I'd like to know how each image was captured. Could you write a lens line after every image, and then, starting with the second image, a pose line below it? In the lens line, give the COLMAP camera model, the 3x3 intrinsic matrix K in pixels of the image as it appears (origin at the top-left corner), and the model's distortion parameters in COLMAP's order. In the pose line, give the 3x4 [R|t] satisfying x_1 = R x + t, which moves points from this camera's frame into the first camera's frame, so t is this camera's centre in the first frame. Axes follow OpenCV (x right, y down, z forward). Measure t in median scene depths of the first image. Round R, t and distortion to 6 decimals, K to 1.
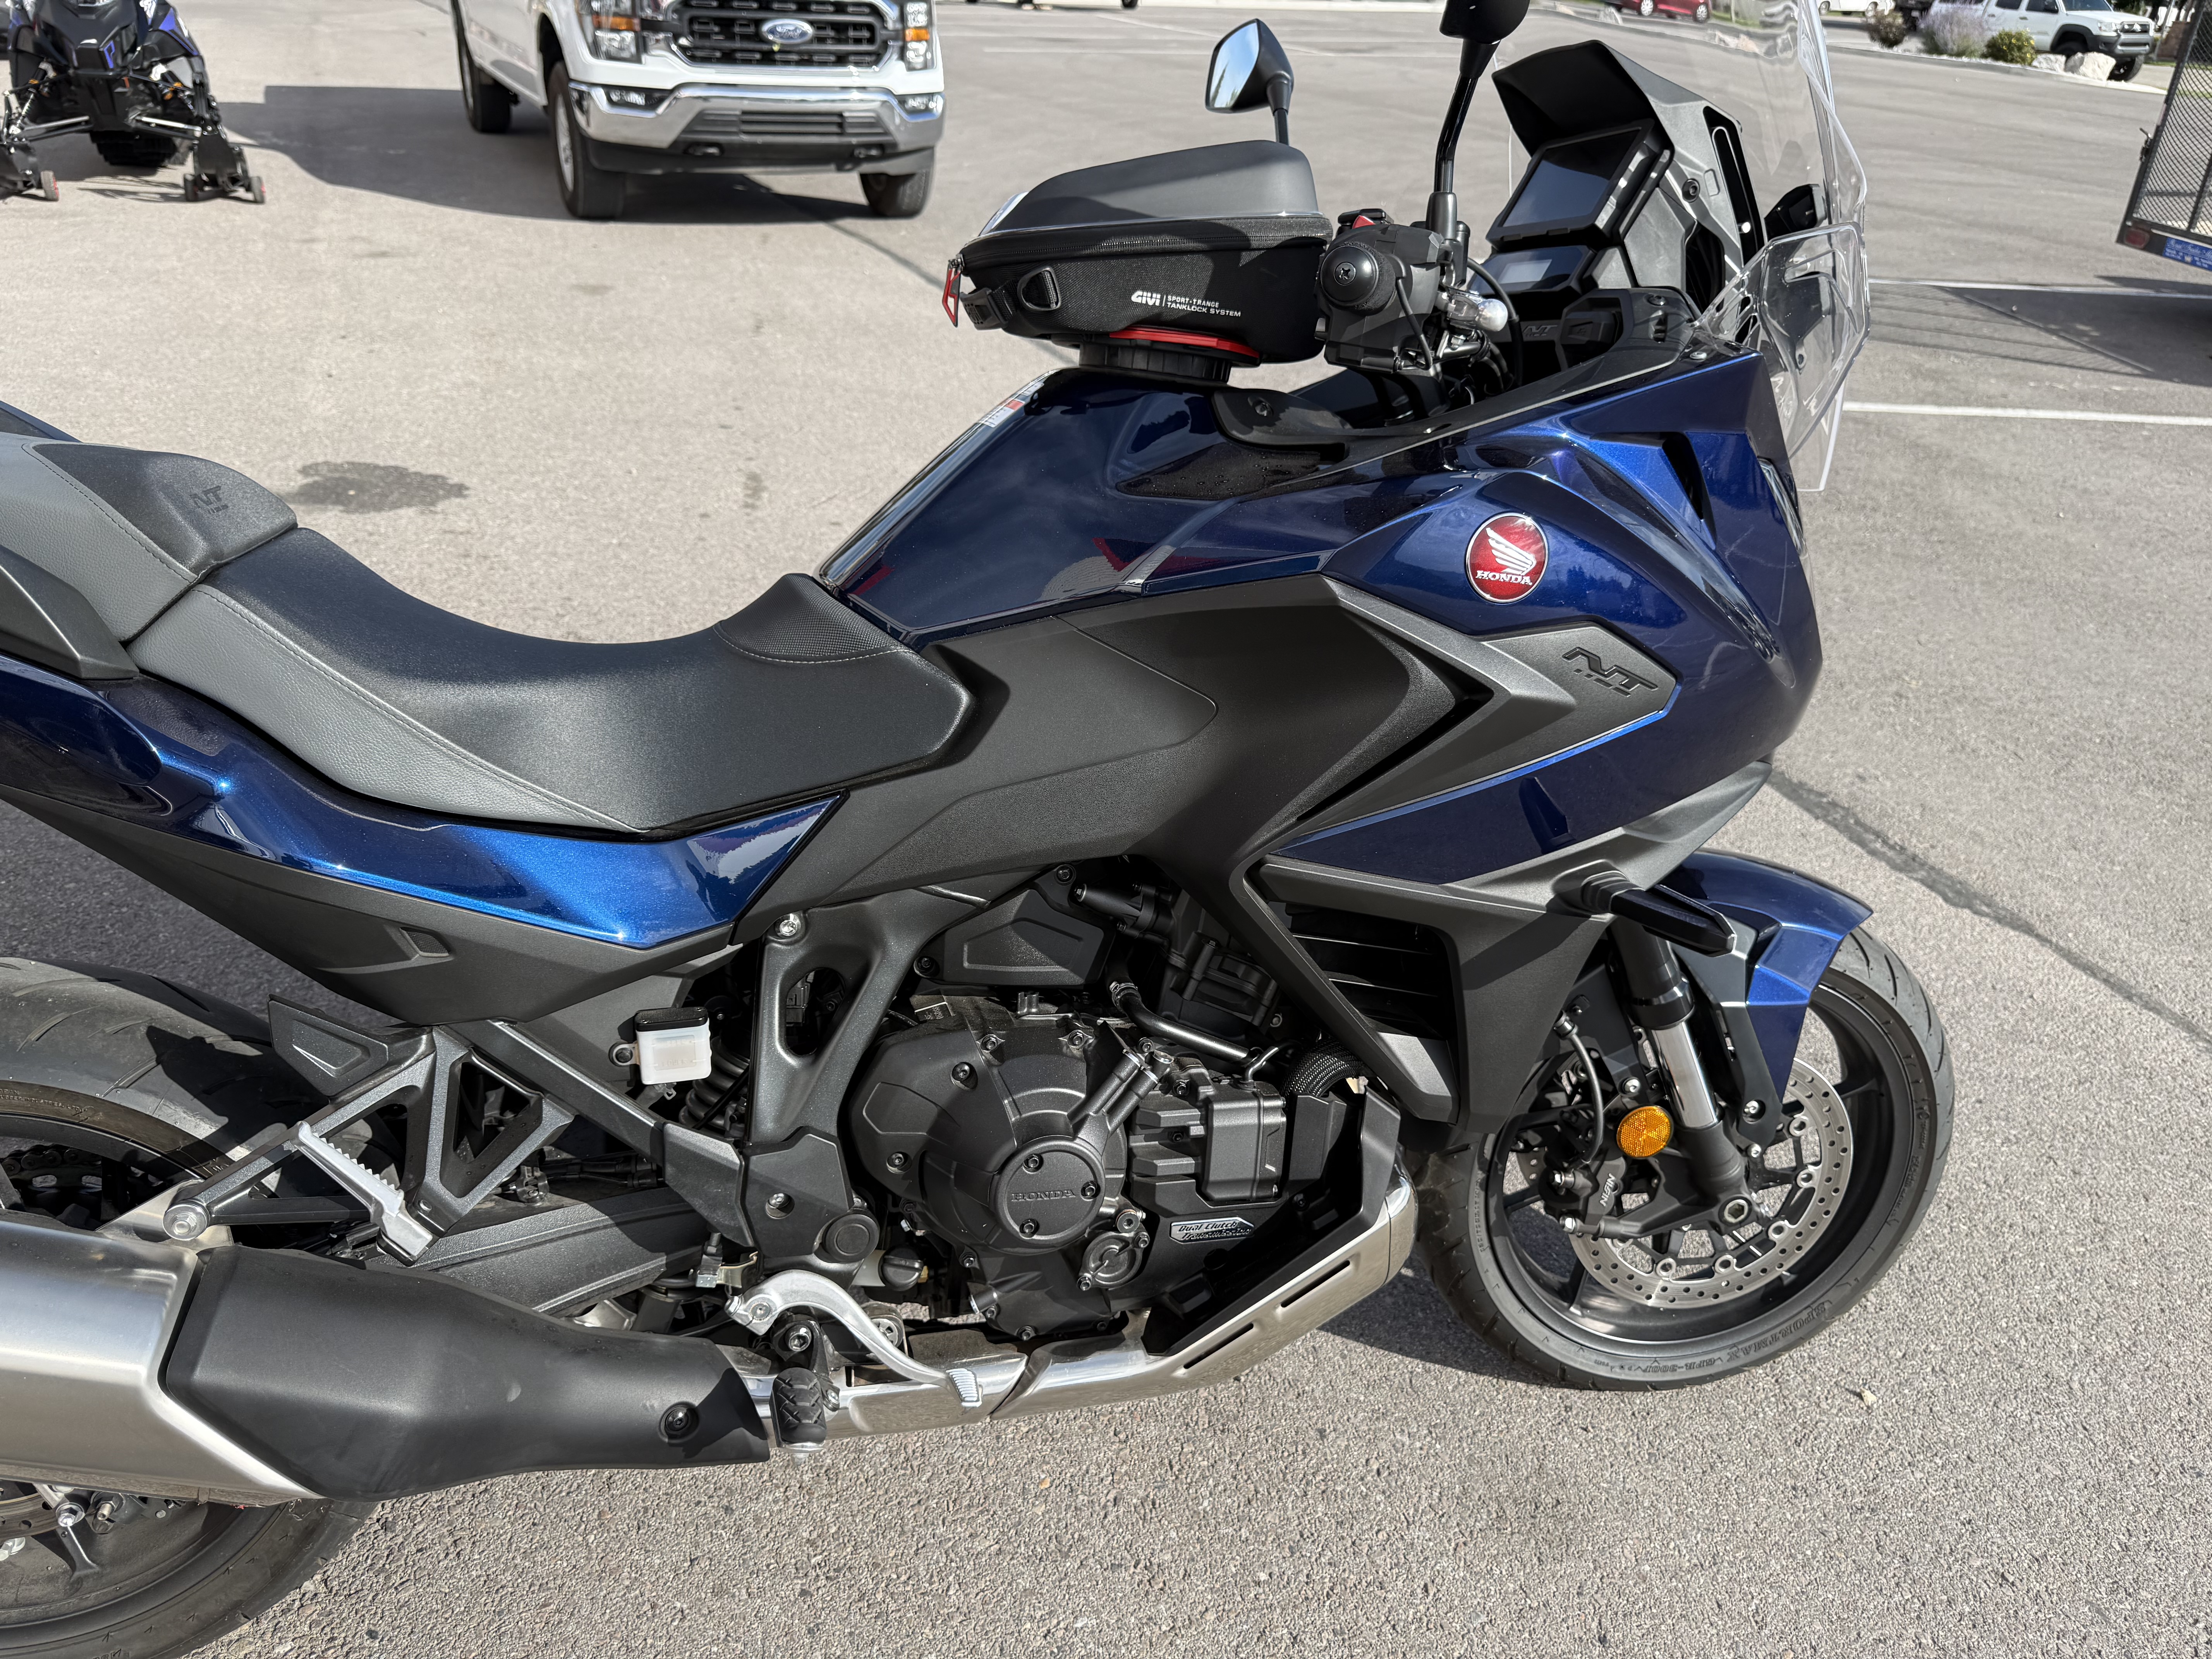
lens RADIAL K [[1577.3, 0, 1121.3], [0, 1577.3, 830.1], [0, 0, 1]] dist [0.003031, -0.011355]
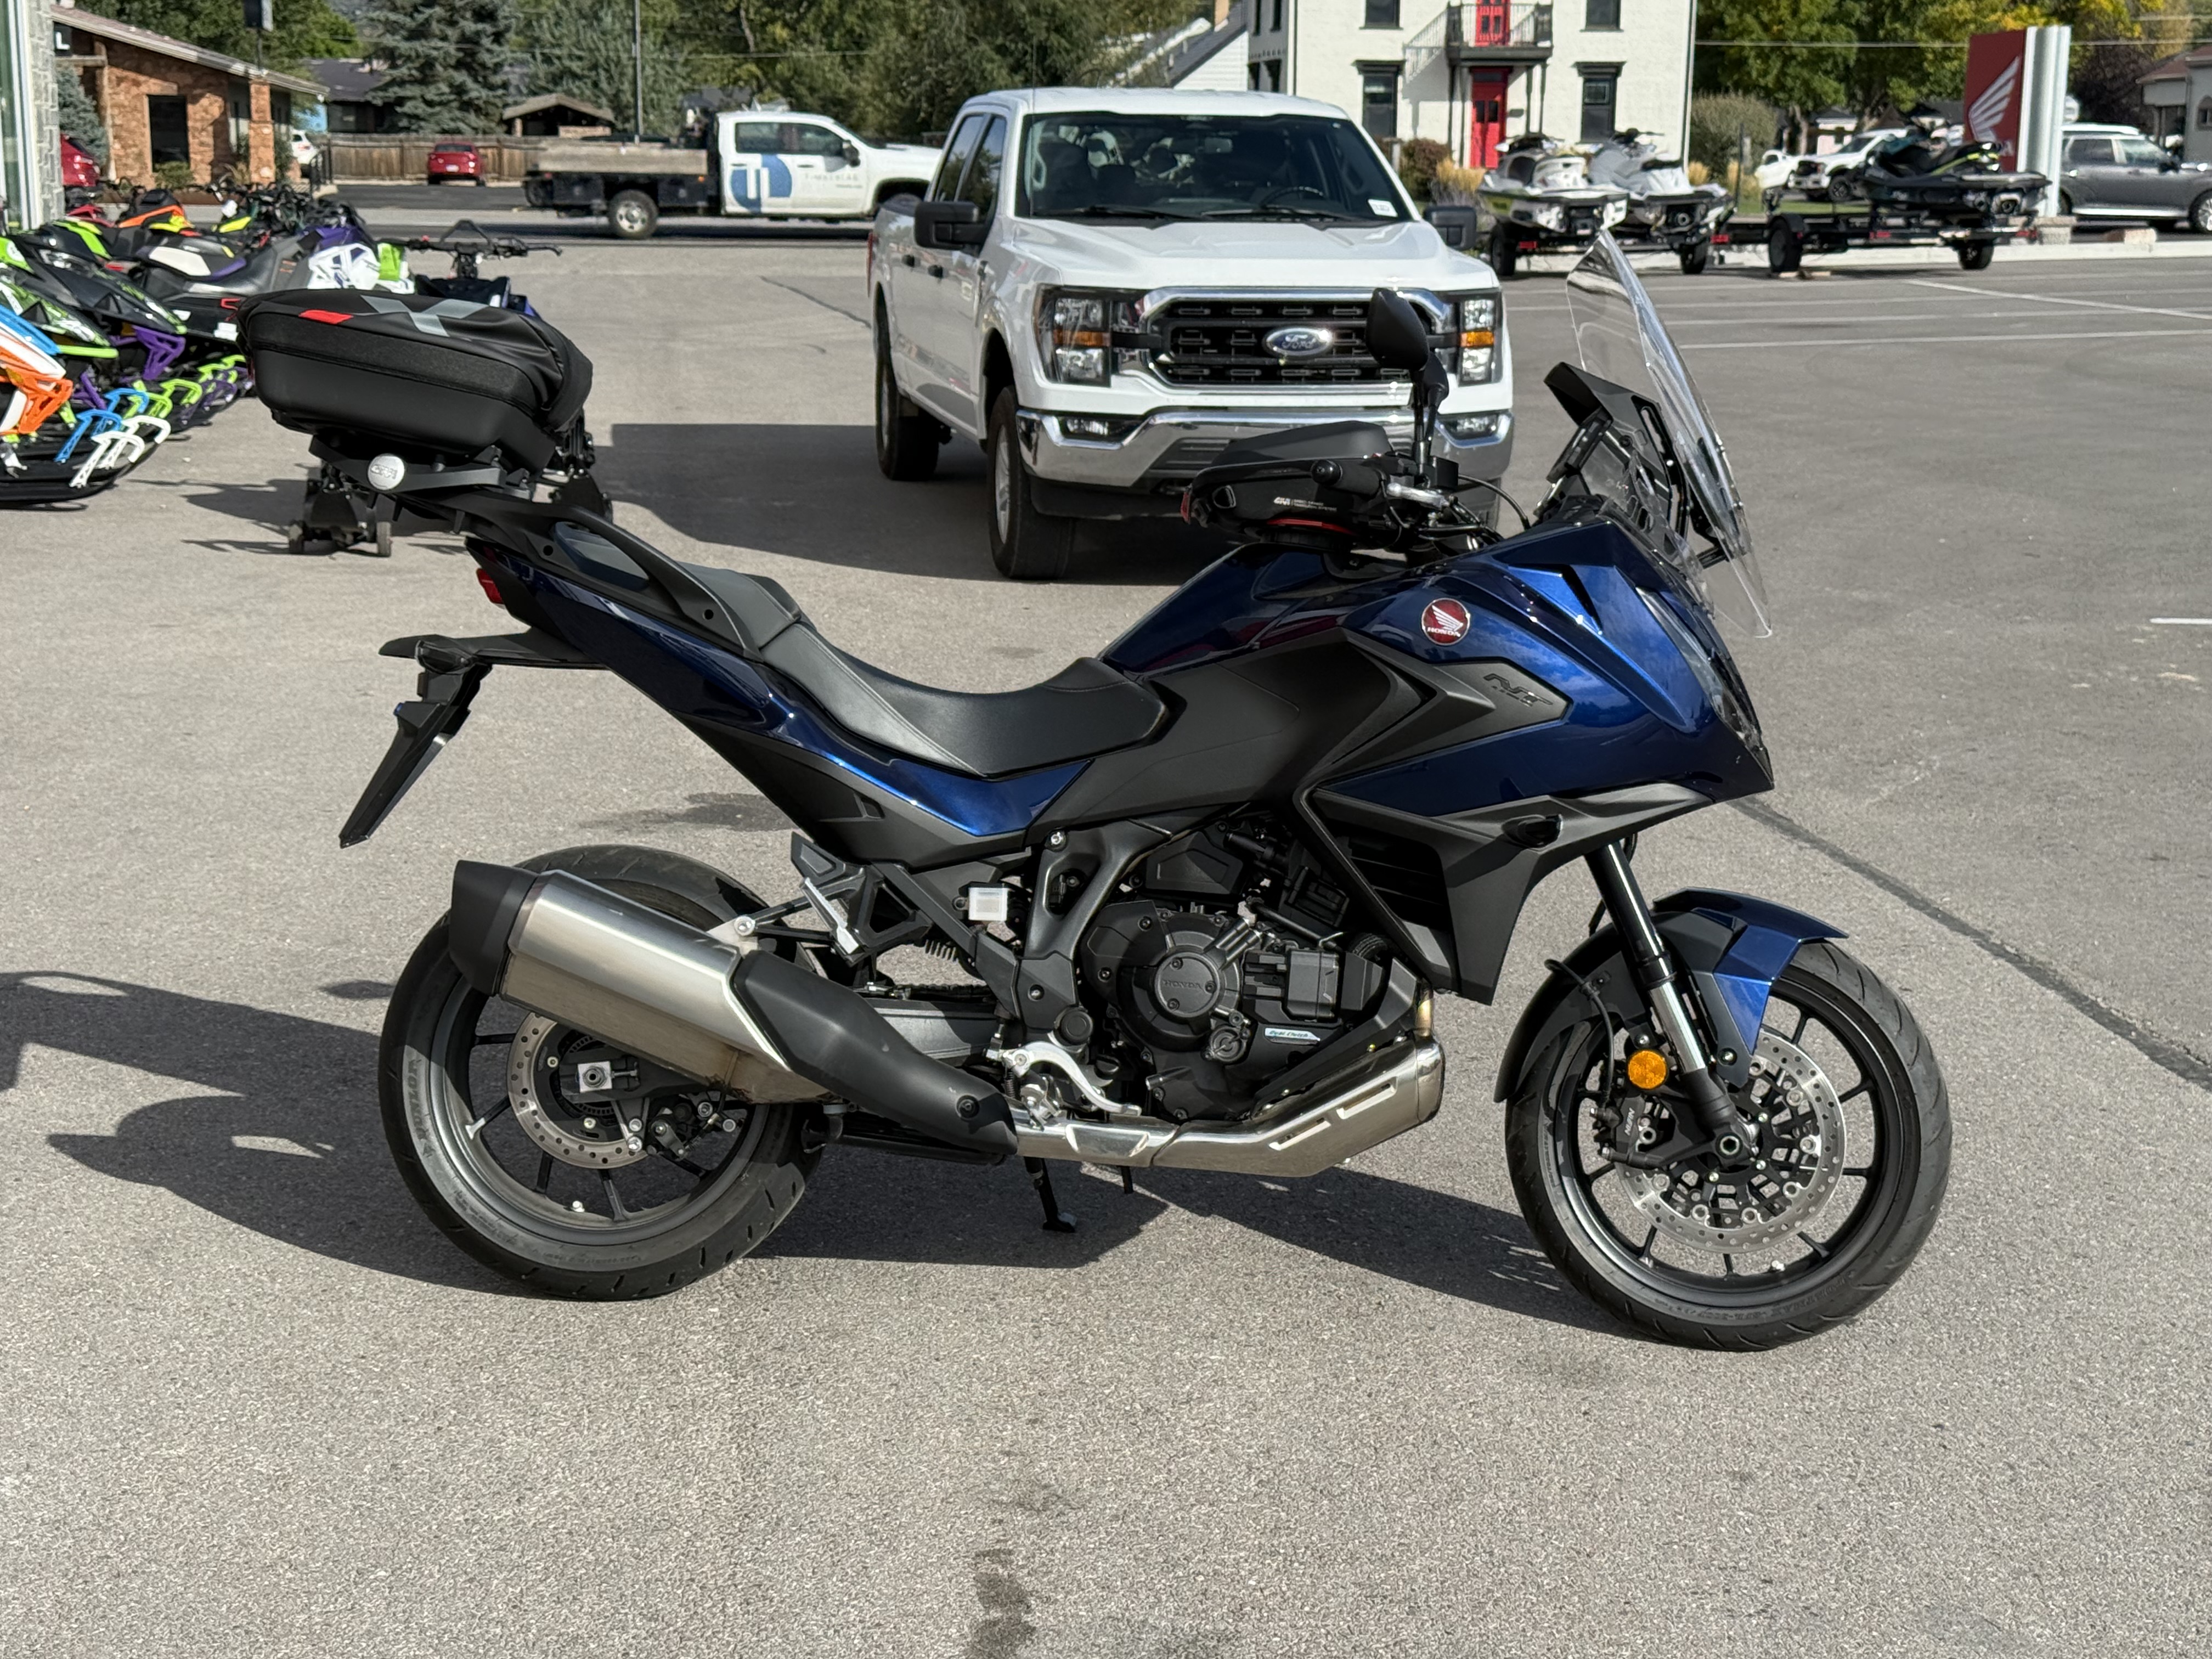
lens RADIAL K [[3180.3, 0, 1106.0], [0, 3180.3, 829.5], [0, 0, 1]] dist [0.186353, -0.390350]
pose [[0.959797, 0.012697, -0.280408, 0.332366], [-0.097706, 0.951615, -0.291346, 0.430777], [0.263142, 0.307031, 0.914598, -0.887906]]
